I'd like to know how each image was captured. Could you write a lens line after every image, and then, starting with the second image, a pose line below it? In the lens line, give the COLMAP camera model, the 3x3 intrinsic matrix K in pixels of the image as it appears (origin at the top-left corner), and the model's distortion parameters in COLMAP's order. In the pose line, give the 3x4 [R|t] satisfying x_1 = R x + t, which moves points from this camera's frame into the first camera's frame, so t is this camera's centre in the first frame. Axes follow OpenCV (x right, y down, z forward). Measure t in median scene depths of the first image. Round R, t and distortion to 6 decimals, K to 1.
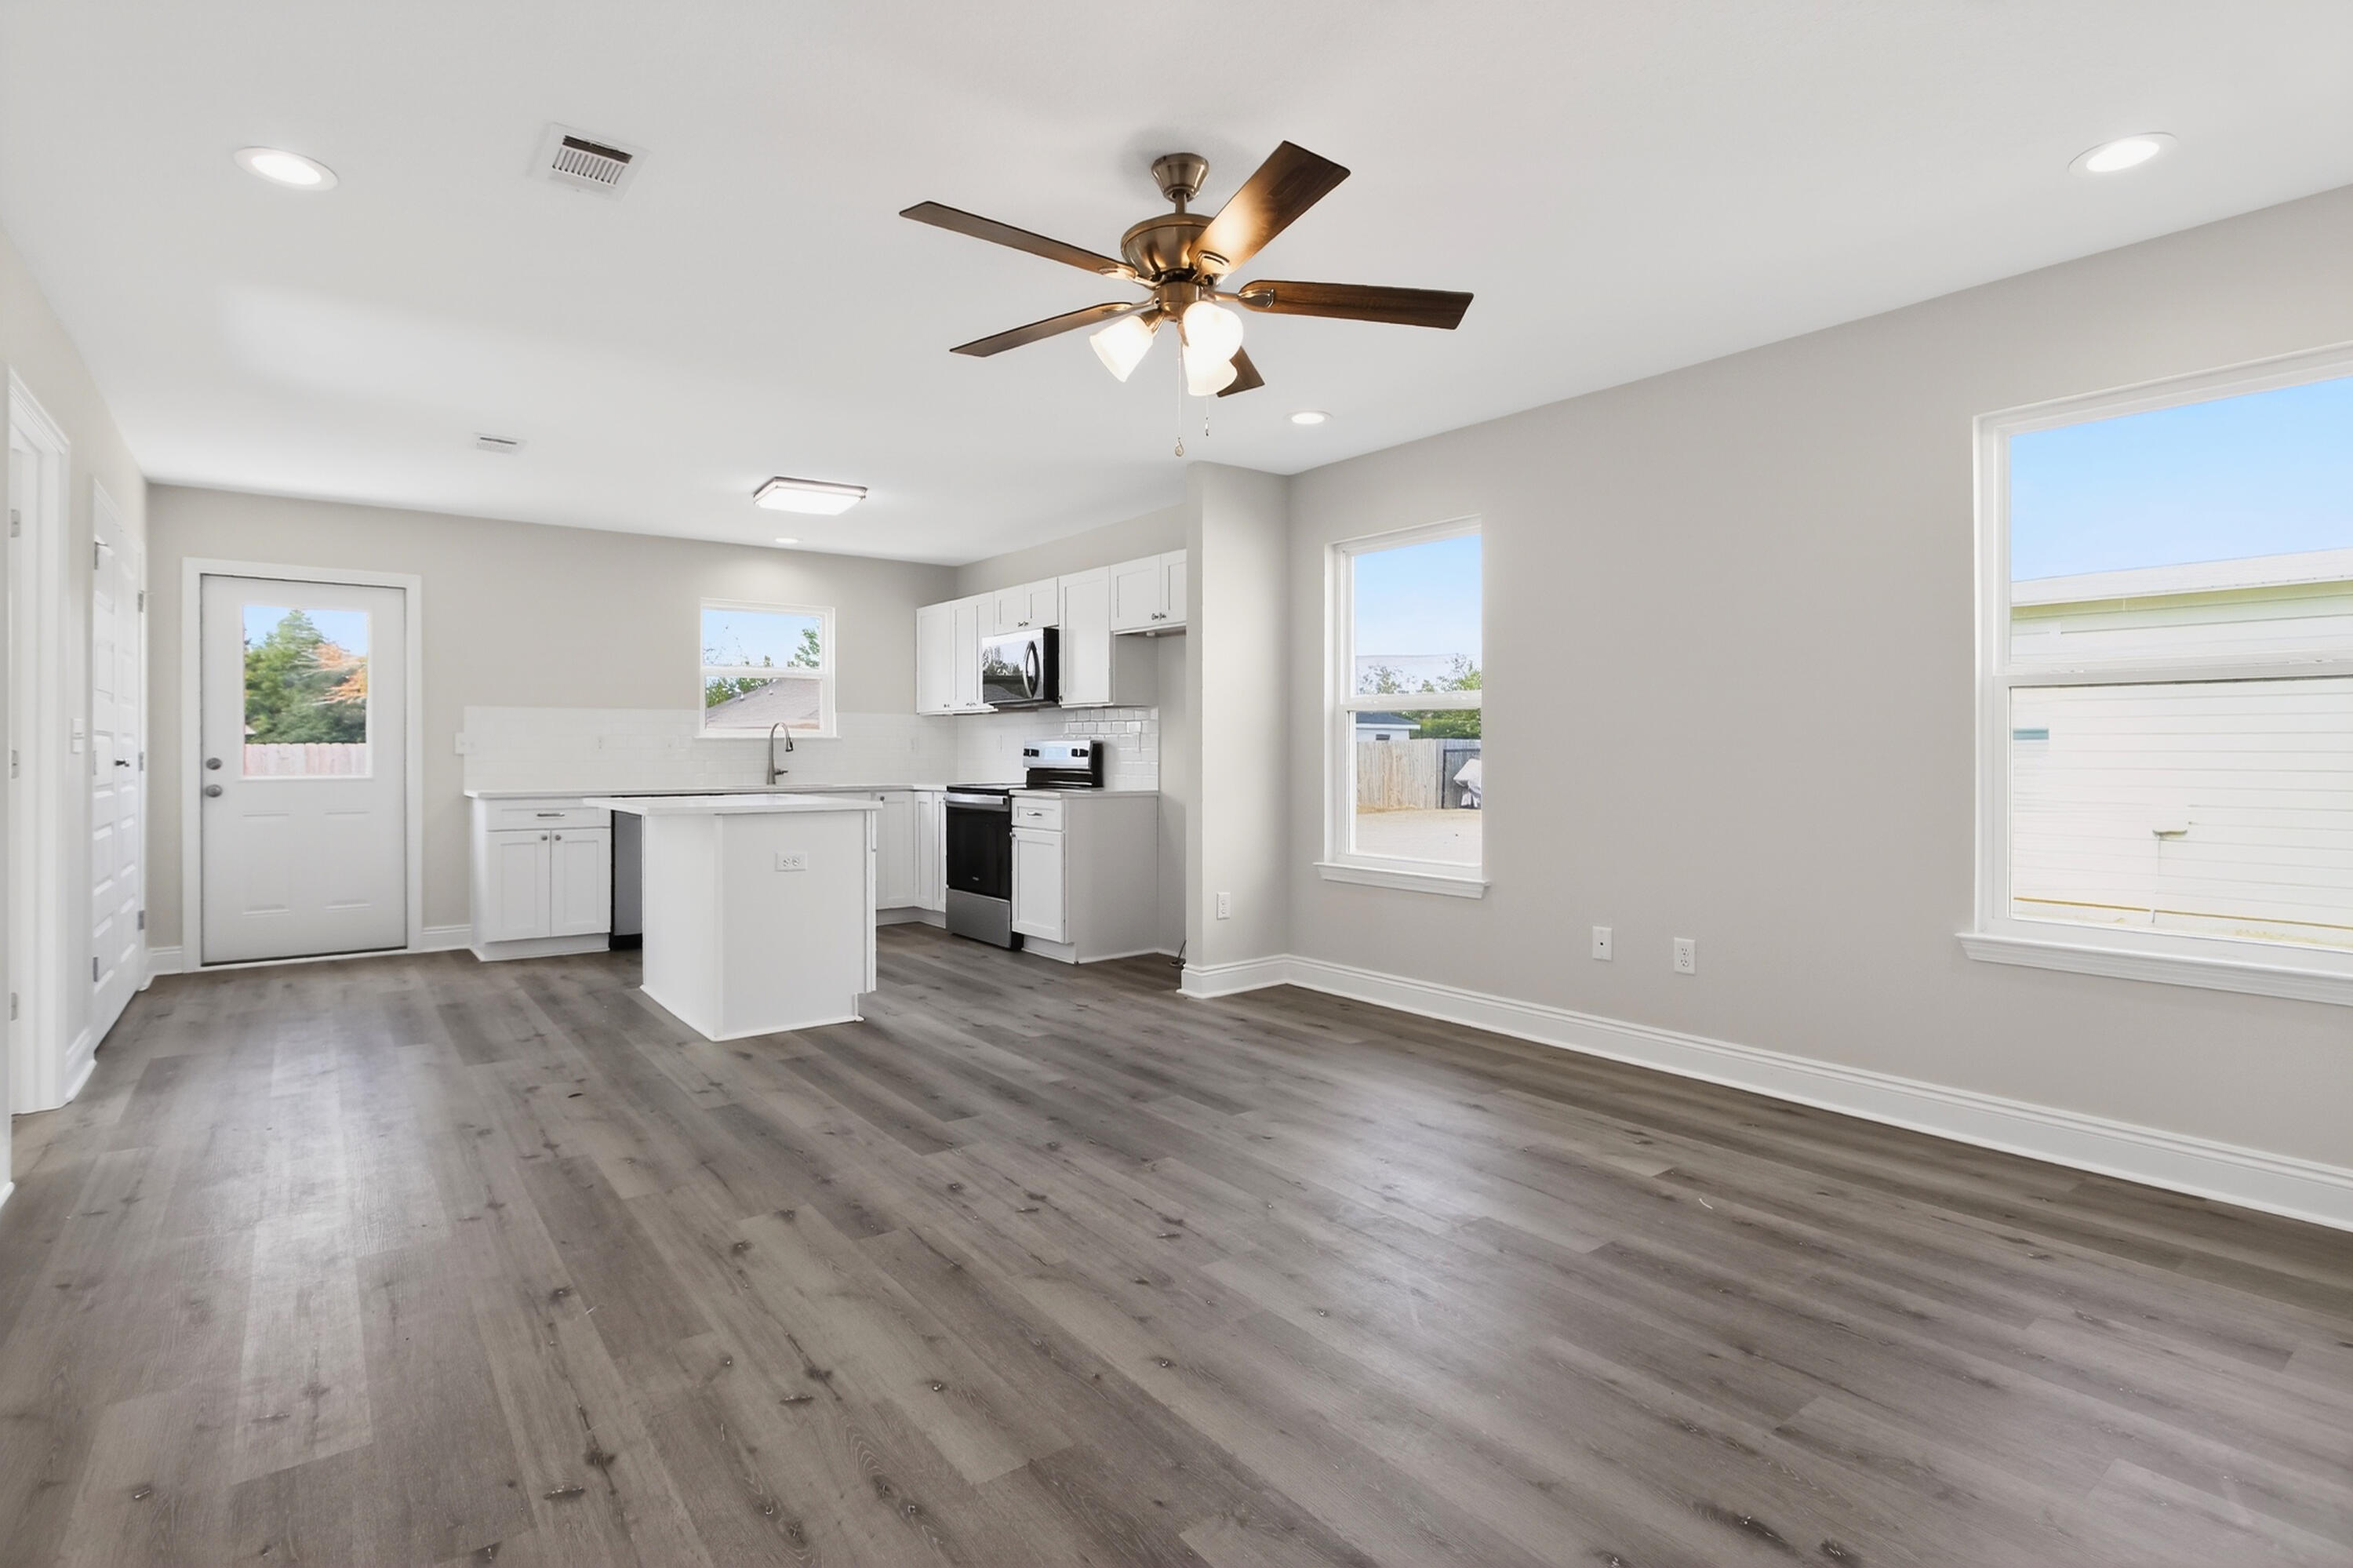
lens RADIAL K [[1137.8, 0, 1134.1], [0, 1137.8, 756.6], [0, 0, 1]] dist [-0.005124, -0.000634]
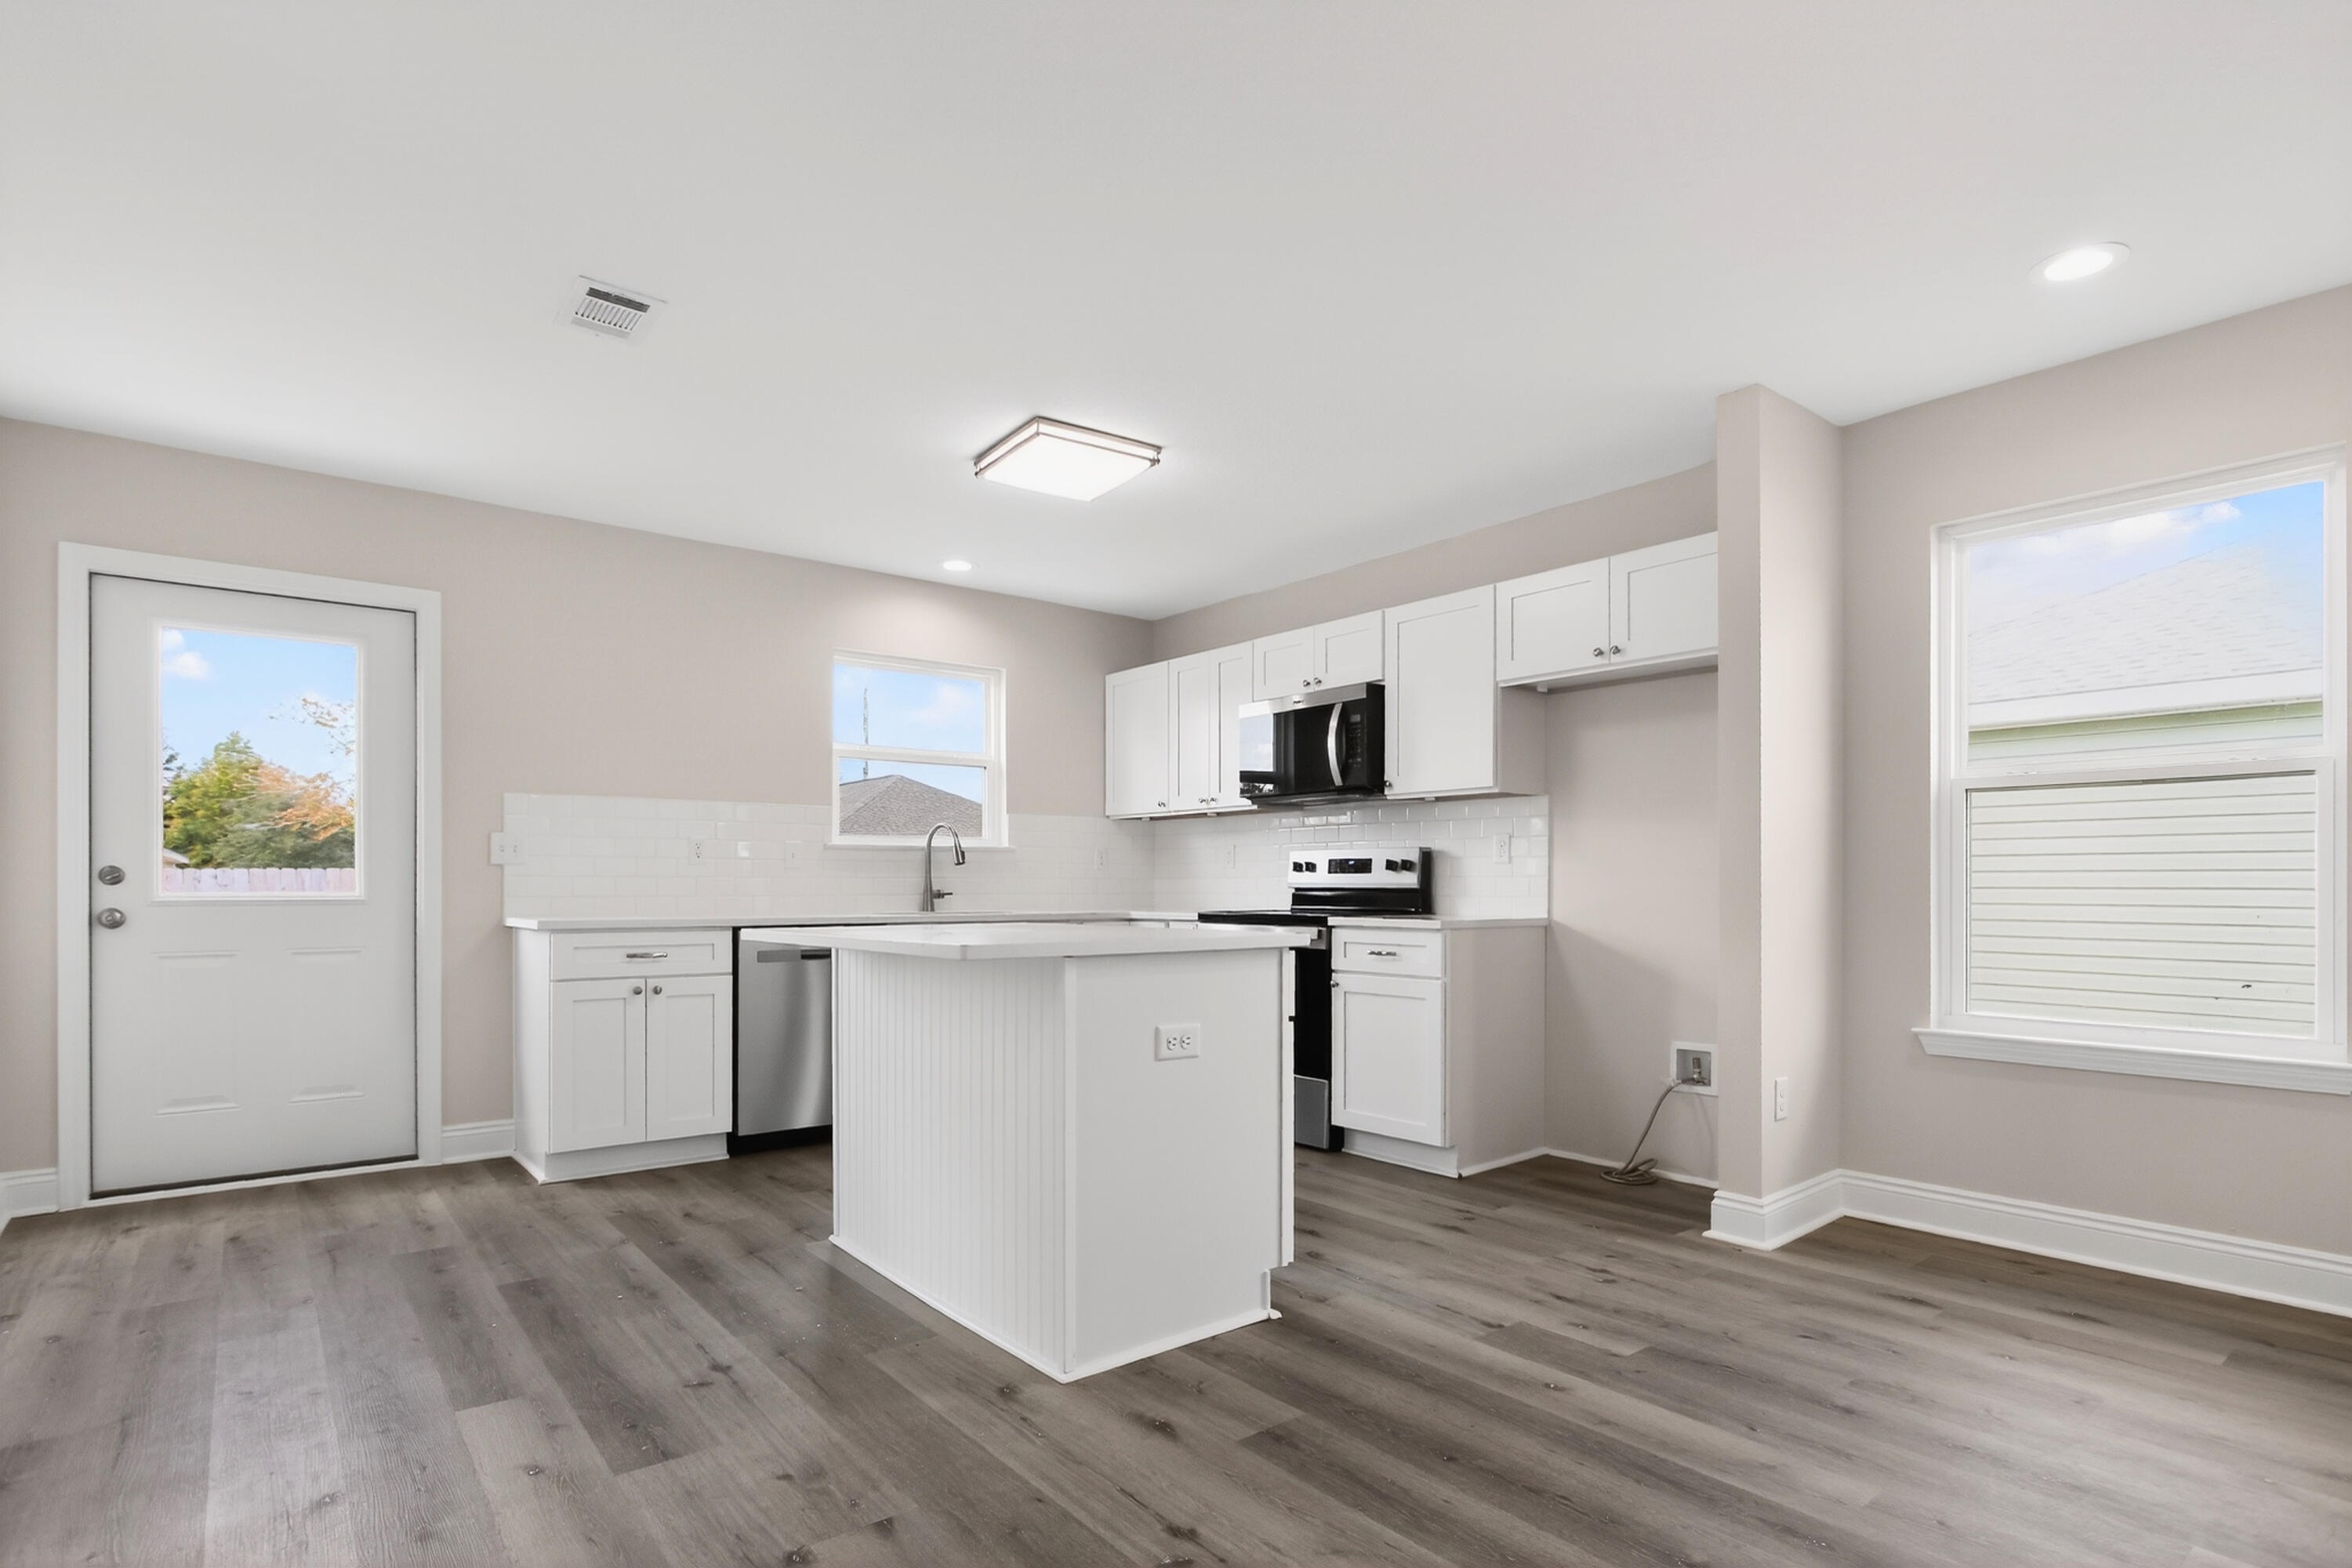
lens RADIAL K [[1154.5, 0, 1177.6], [0, 1154.5, 895.6], [0, 0, 1]] dist [-0.017592, 0.000066]
pose [[0.998483, 0.001121, 0.055057, -0.244495], [-0.001385, 0.999988, 0.004755, 0.013329], [-0.055051, -0.004824, 0.998472, 0.323035]]
